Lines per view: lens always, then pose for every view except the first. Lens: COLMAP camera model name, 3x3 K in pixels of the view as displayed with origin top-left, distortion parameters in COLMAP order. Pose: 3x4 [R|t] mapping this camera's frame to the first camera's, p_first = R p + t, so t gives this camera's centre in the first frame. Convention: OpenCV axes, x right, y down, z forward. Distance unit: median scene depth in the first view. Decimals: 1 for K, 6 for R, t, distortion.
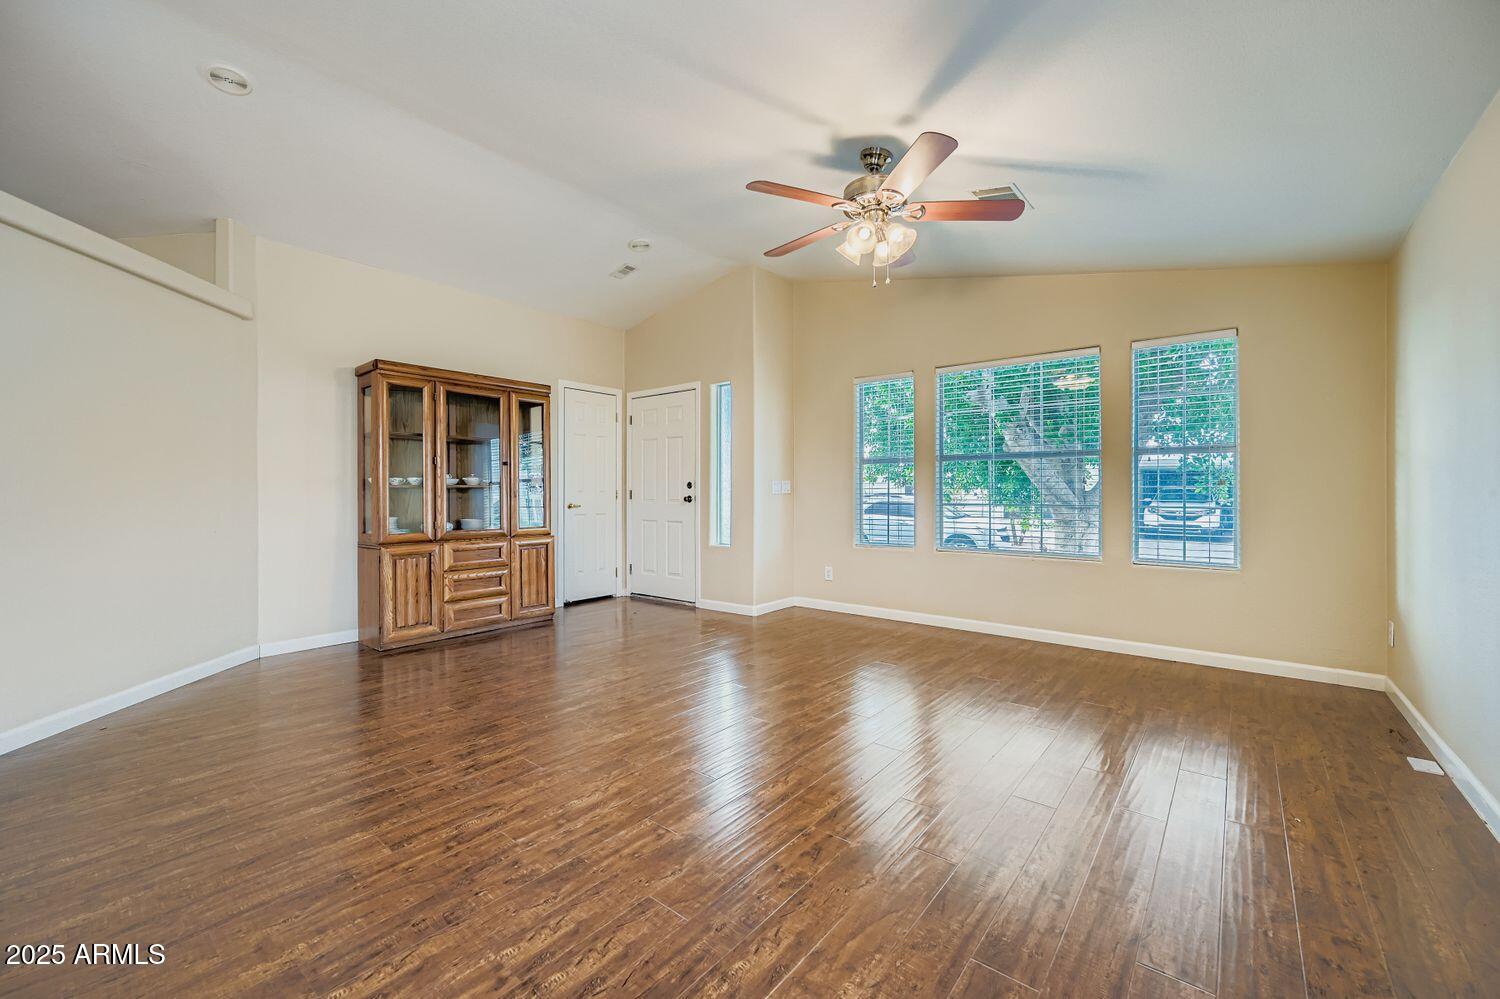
lens RADIAL K [[615.5, 0, 753.3], [0, 615.5, 493.5], [0, 0, 1]] dist [0.001075, 0.000374]
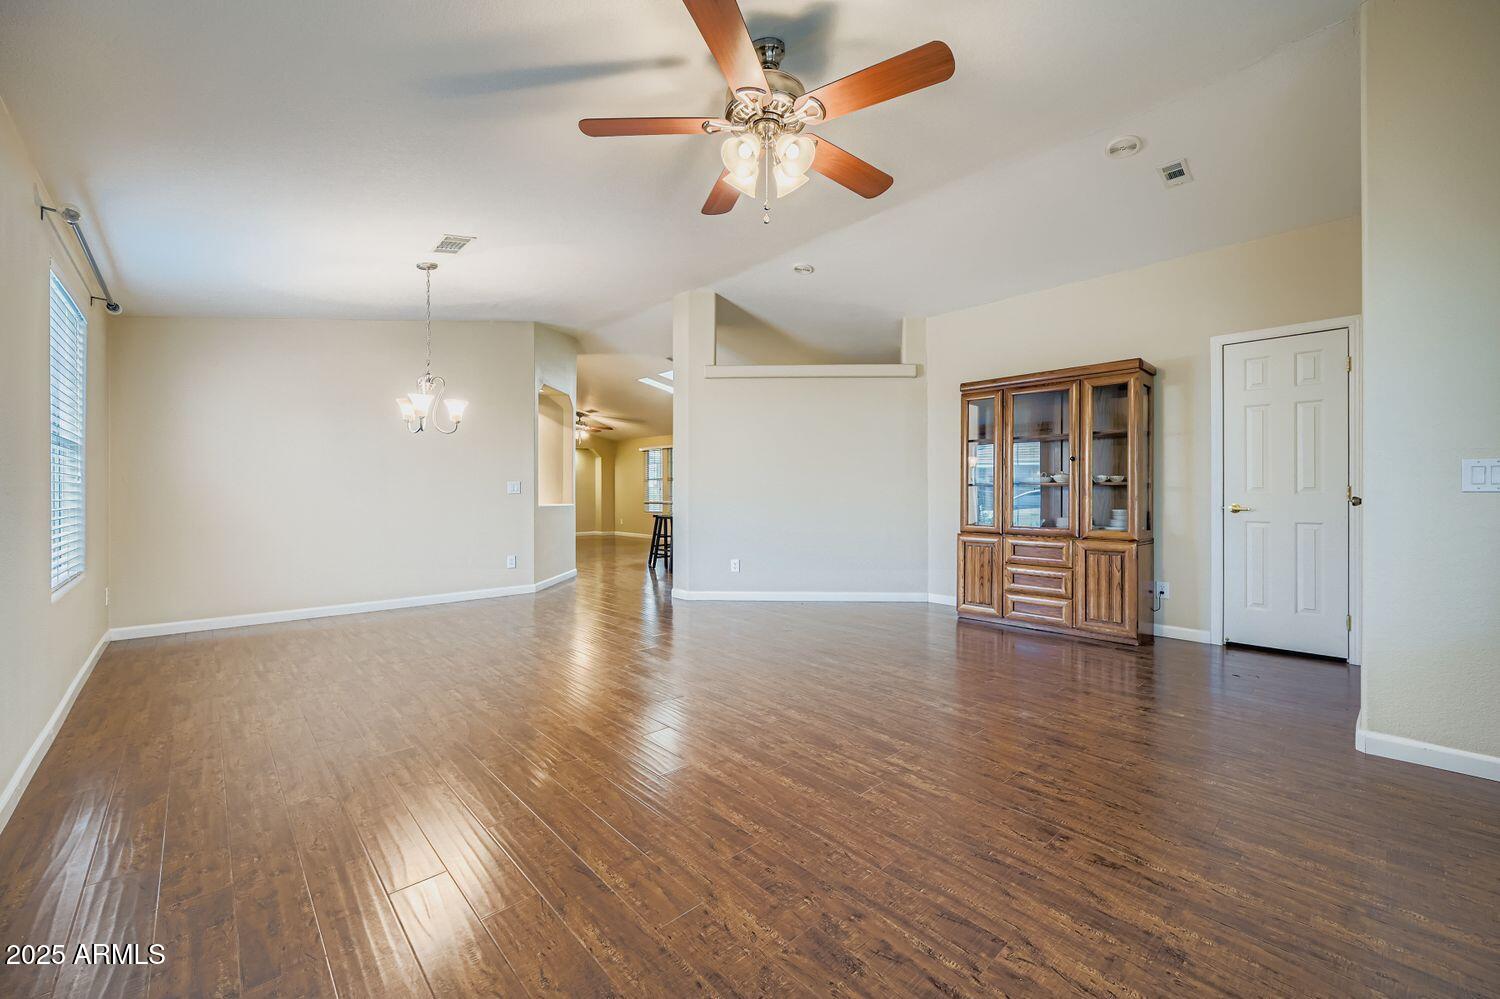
lens RADIAL K [[605.0, 0, 754.6], [0, 605.0, 491.3], [0, 0, 1]] dist [0.000615, 0.000018]
pose [[-0.160588, -0.003806, -0.987014, 0.583498], [-0.001227, 0.999993, -0.003656, 0.004666], [0.987021, 0.000623, -0.160592, 0.682158]]
